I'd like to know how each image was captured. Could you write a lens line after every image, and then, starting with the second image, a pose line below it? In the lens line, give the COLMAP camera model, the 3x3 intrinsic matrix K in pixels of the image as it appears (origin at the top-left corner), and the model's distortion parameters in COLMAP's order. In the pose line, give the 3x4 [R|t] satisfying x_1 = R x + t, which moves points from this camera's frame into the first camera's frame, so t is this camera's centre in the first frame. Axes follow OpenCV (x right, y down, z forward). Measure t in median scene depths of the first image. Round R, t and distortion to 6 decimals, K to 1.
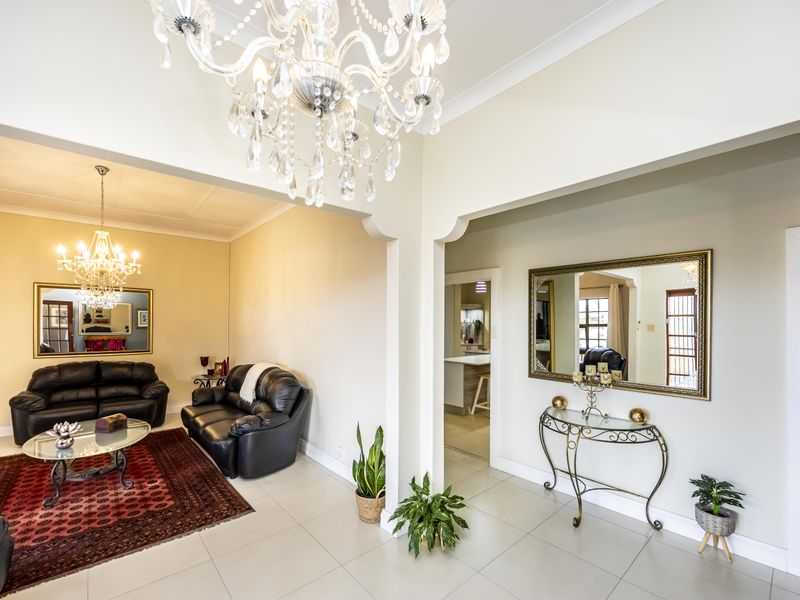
lens RADIAL K [[350.1, 0, 402.2], [0, 350.1, 319.2], [0, 0, 1]] dist [-0.002696, 0.000074]
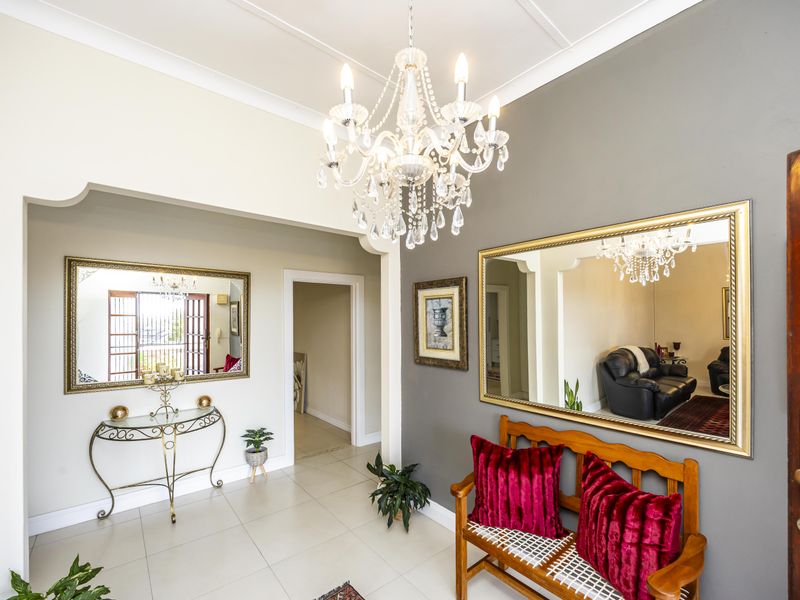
lens RADIAL K [[350.1, 0, 402.2], [0, 350.1, 319.2], [0, 0, 1]] dist [-0.002696, 0.000074]
pose [[0.036504, 0.005534, 0.999318, -0.469548], [-0.010907, 0.999927, -0.005138, -0.005435], [-0.999274, -0.010712, 0.036562, 0.277429]]
